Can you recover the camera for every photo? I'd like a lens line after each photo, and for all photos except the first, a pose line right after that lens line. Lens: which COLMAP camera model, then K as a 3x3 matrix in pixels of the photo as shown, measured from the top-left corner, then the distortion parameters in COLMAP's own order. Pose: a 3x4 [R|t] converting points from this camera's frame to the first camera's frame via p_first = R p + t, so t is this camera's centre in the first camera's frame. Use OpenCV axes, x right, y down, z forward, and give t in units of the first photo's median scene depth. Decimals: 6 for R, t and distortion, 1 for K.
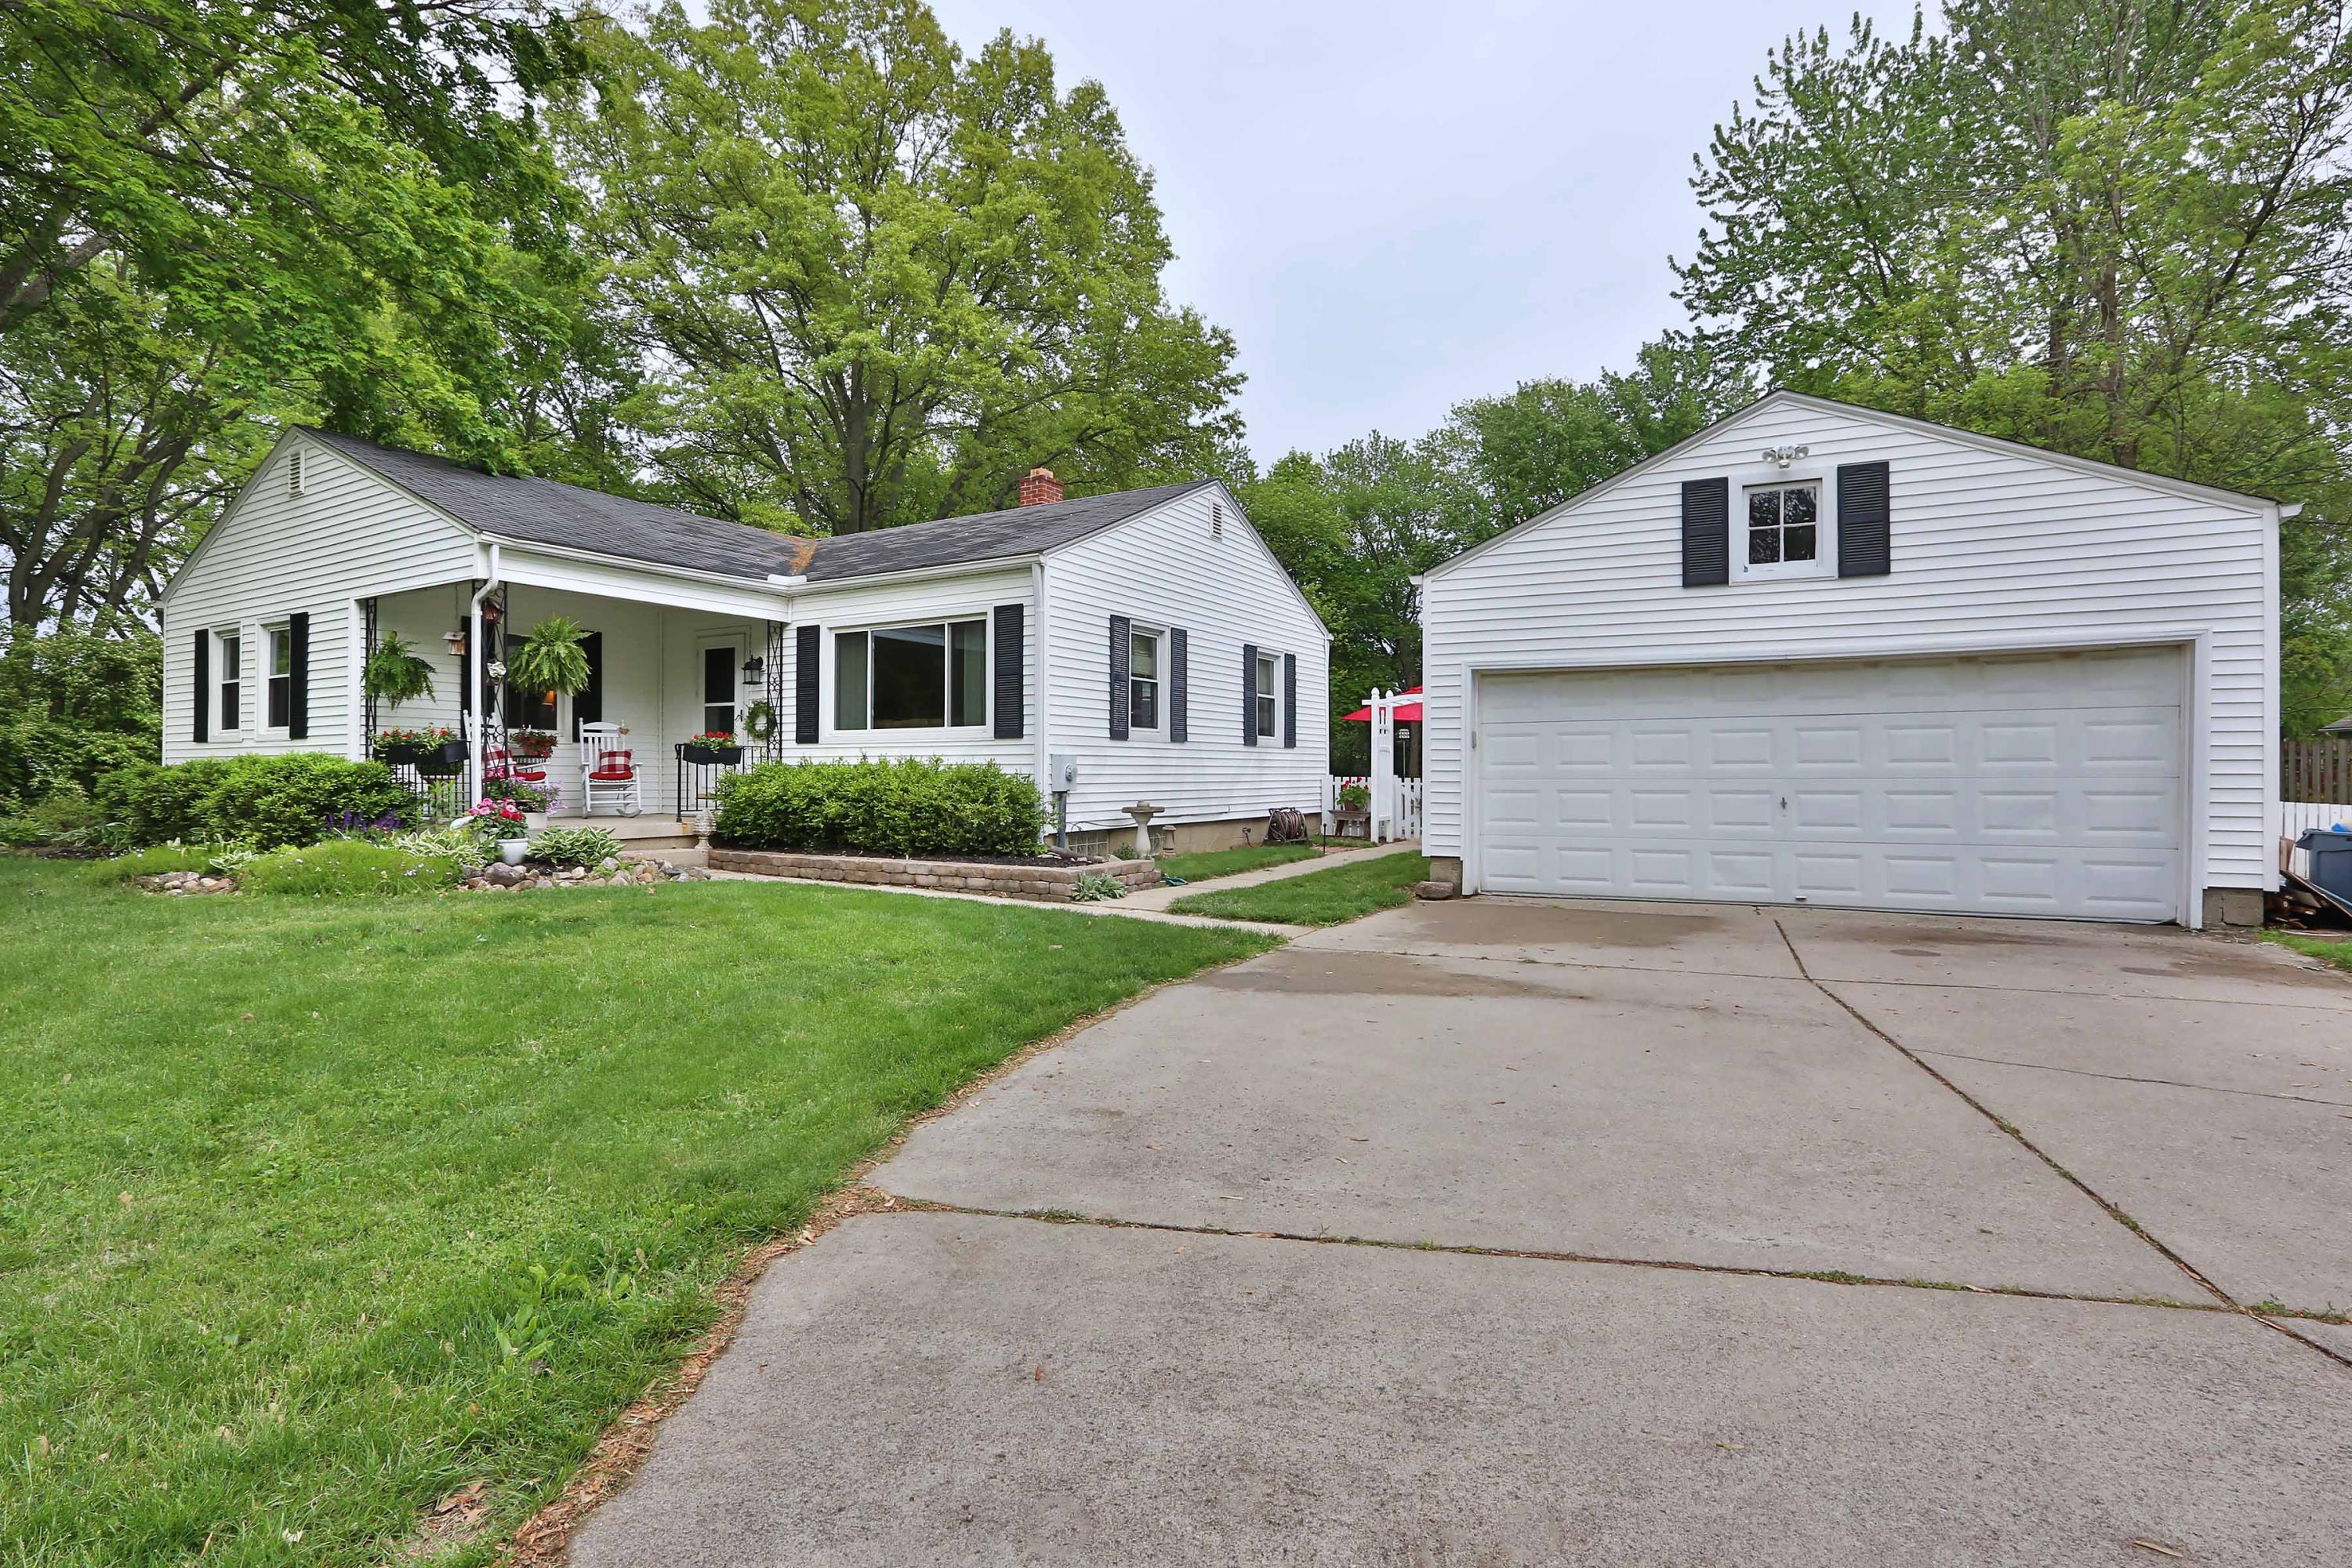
lens RADIAL K [[1127.7, 0, 1160.7], [0, 1127.7, 774.1], [0, 0, 1]] dist [-0.047539, 0.012601]
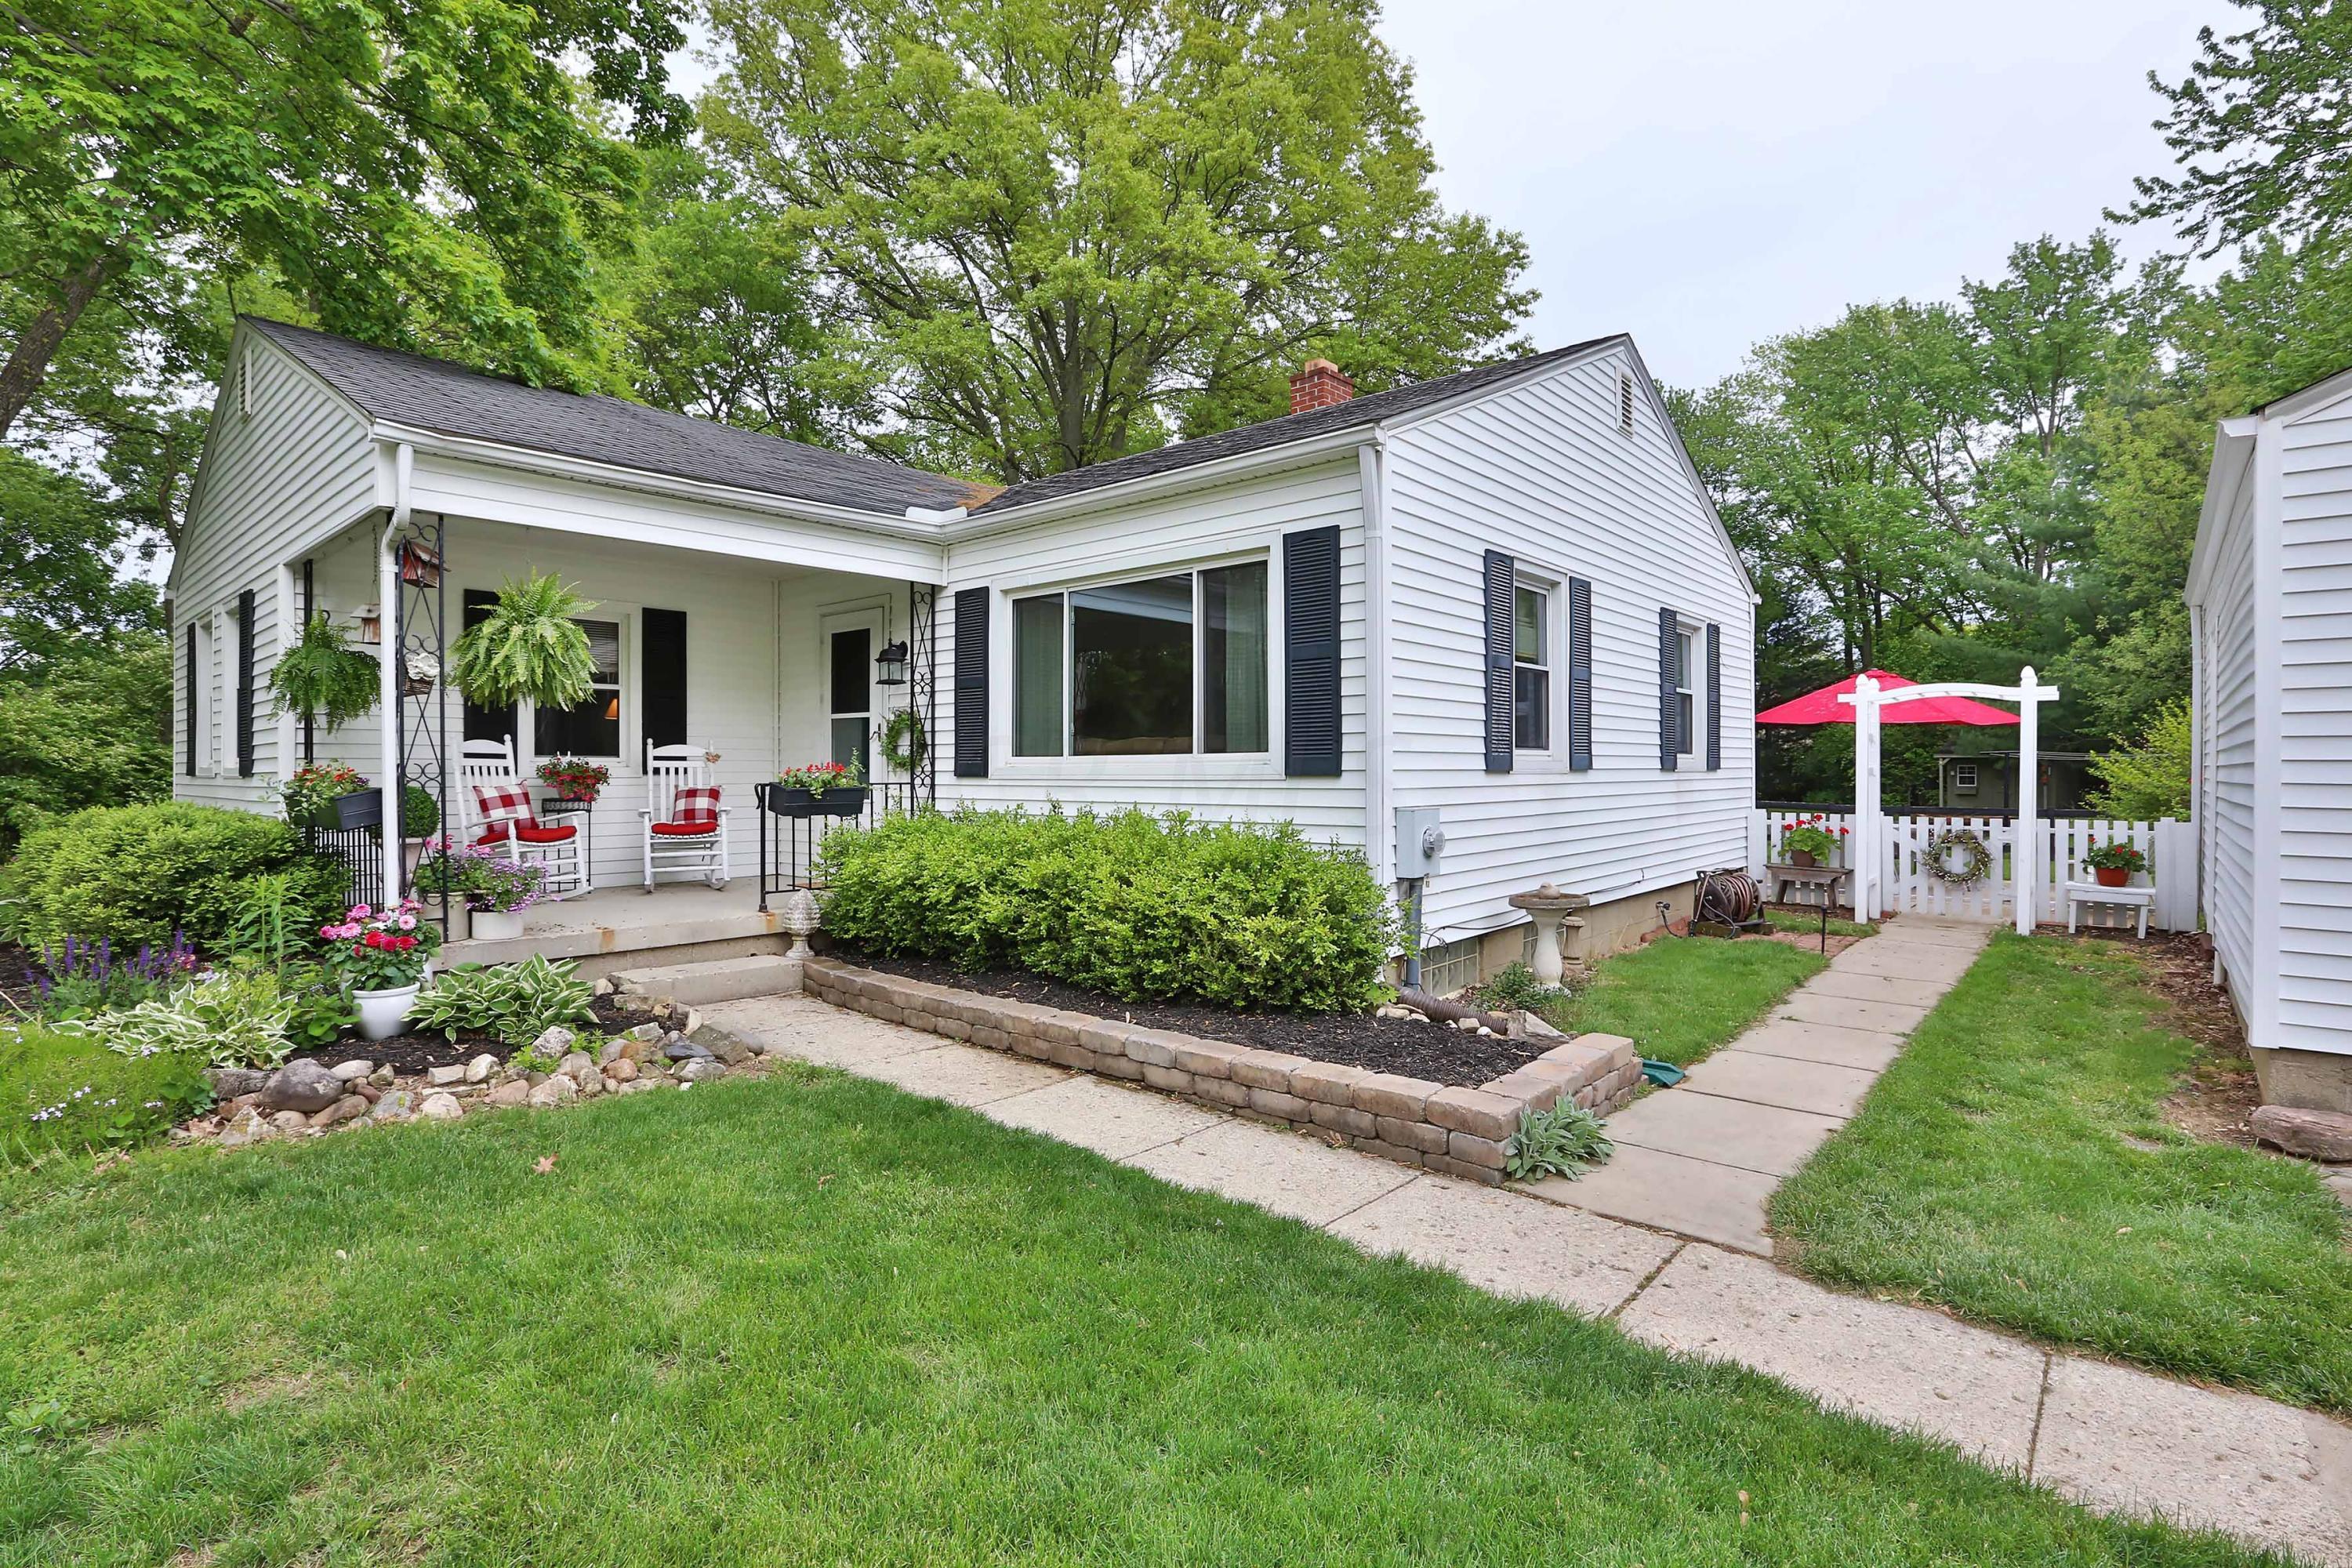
lens RADIAL K [[1127.7, 0, 1148.0], [0, 1127.7, 773.2], [0, 0, 1]] dist [-0.047539, 0.012601]
pose [[0.978641, -0.002063, -0.205568, -0.085829], [0.002645, 0.999993, 0.002554, -0.029652], [0.205562, -0.003043, 0.978639, 0.387051]]
